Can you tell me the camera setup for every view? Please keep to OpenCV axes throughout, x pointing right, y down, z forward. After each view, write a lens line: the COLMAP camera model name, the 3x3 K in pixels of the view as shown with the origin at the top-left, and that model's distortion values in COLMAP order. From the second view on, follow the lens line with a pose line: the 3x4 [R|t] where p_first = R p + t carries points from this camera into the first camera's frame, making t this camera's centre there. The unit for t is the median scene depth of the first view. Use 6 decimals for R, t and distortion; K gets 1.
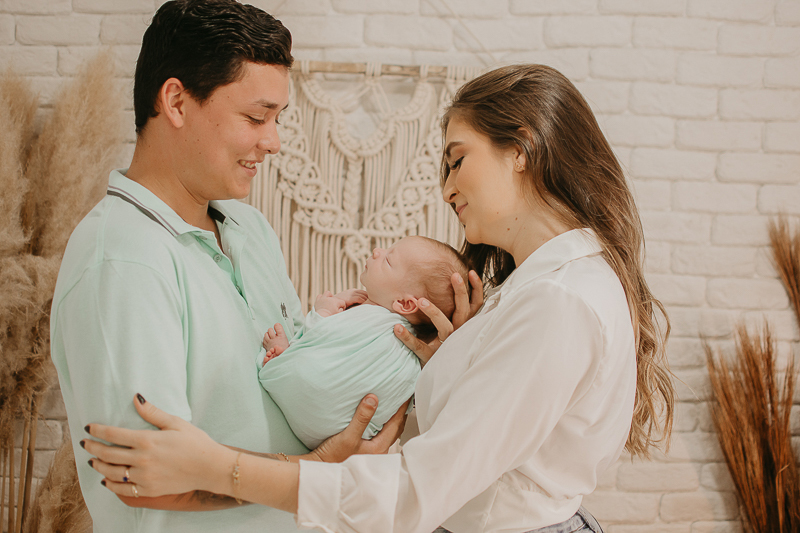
lens RADIAL K [[1198.5, 0, 401.8], [0, 1198.5, 269.7], [0, 0, 1]] dist [-0.168109, 0.000000]
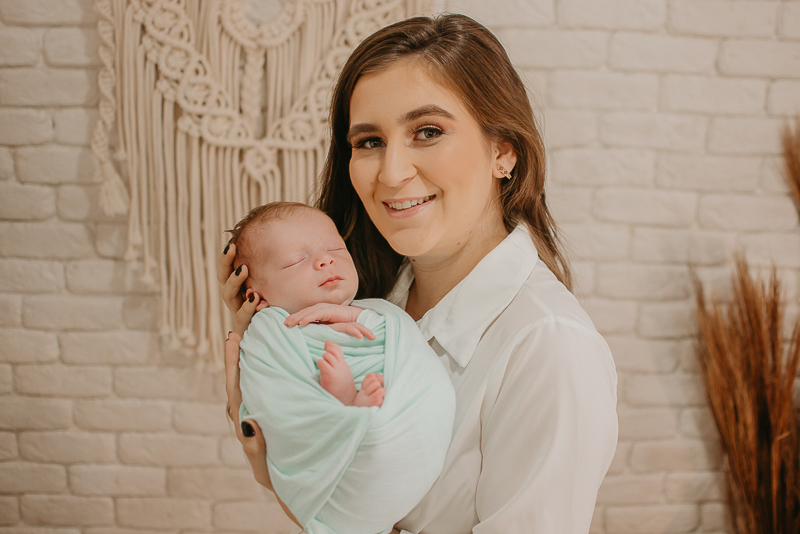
lens RADIAL K [[1198.5, 0, 400.9], [0, 1198.5, 253.8], [0, 0, 1]] dist [-0.168109, 0.000000]
pose [[0.999264, -0.008680, 0.037363, 0.025634], [0.000998, 0.979614, 0.200885, -0.117596], [-0.038345, -0.200700, 0.978902, 0.216868]]
